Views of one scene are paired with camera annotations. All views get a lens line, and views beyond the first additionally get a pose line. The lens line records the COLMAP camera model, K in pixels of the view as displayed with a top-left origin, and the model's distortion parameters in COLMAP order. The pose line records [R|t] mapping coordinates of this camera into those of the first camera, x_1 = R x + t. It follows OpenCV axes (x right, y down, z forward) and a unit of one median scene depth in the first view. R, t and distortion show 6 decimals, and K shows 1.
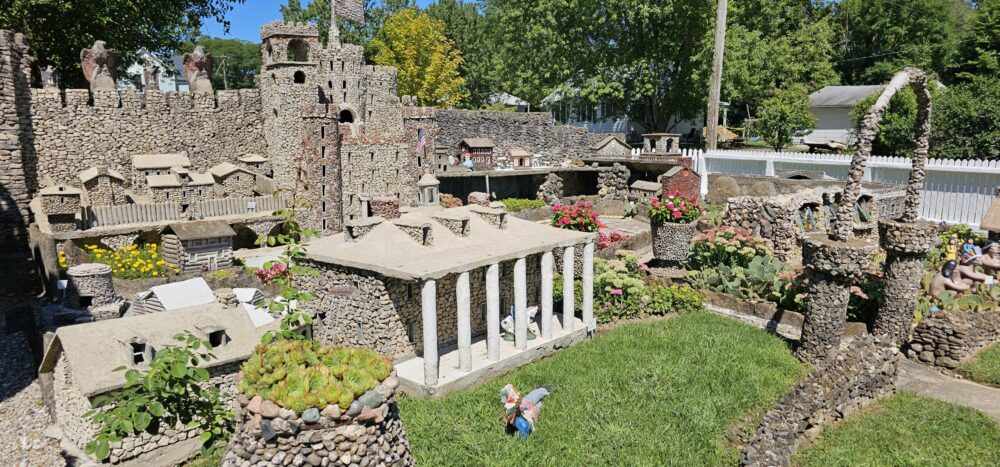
lens RADIAL K [[666.8, 0, 517.2], [0, 666.8, 266.8], [0, 0, 1]] dist [0.028771, -0.013611]
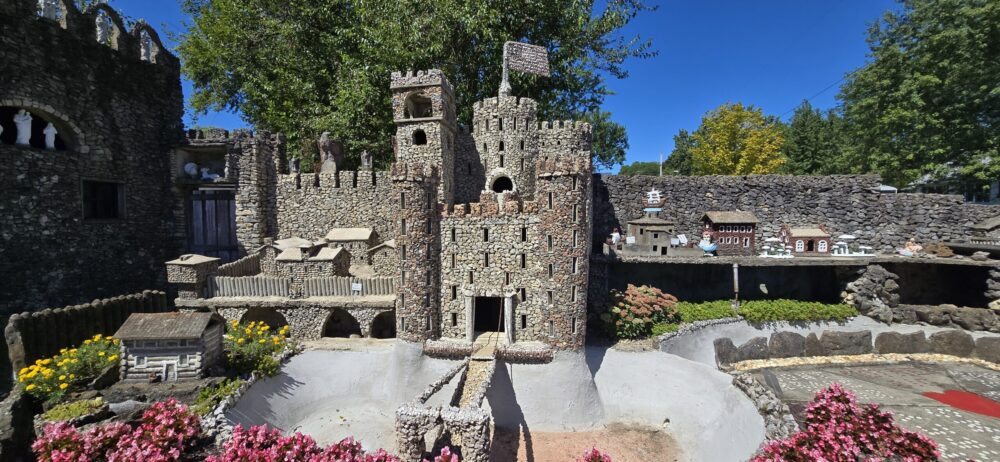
lens RADIAL K [[410.7, 0, 494.3], [0, 410.7, 231.3], [0, 0, 1]] dist [-0.003401, 0.000393]
pose [[0.721936, 0.019153, -0.691694, 0.067819], [-0.130570, 0.985430, -0.108992, -0.094071], [0.679529, 0.169000, 0.713919, 0.539145]]
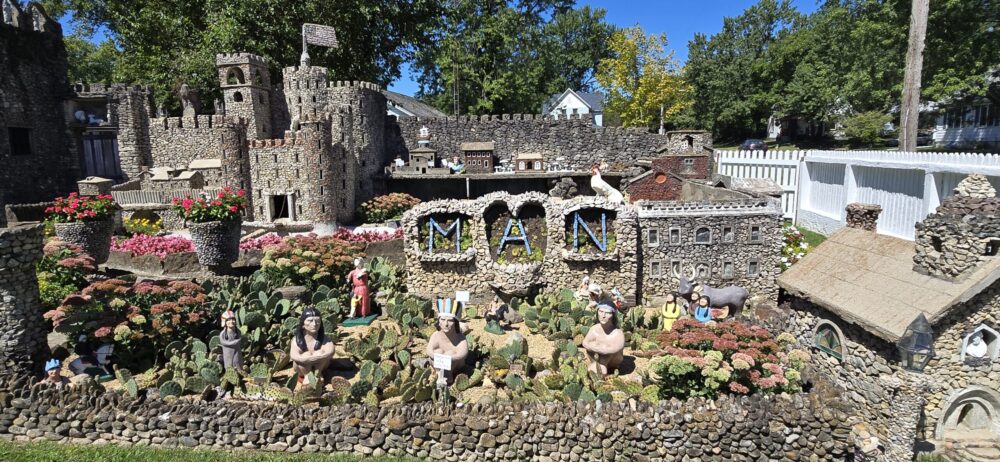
lens RADIAL K [[573.9, 0, 497.5], [0, 573.9, 237.0], [0, 0, 1]] dist [-0.005024, -0.001101]
pose [[0.747116, 0.078190, -0.660079, 0.583153], [-0.109587, 0.993957, -0.006298, -0.048715], [0.655598, 0.077042, 0.751170, 0.392269]]
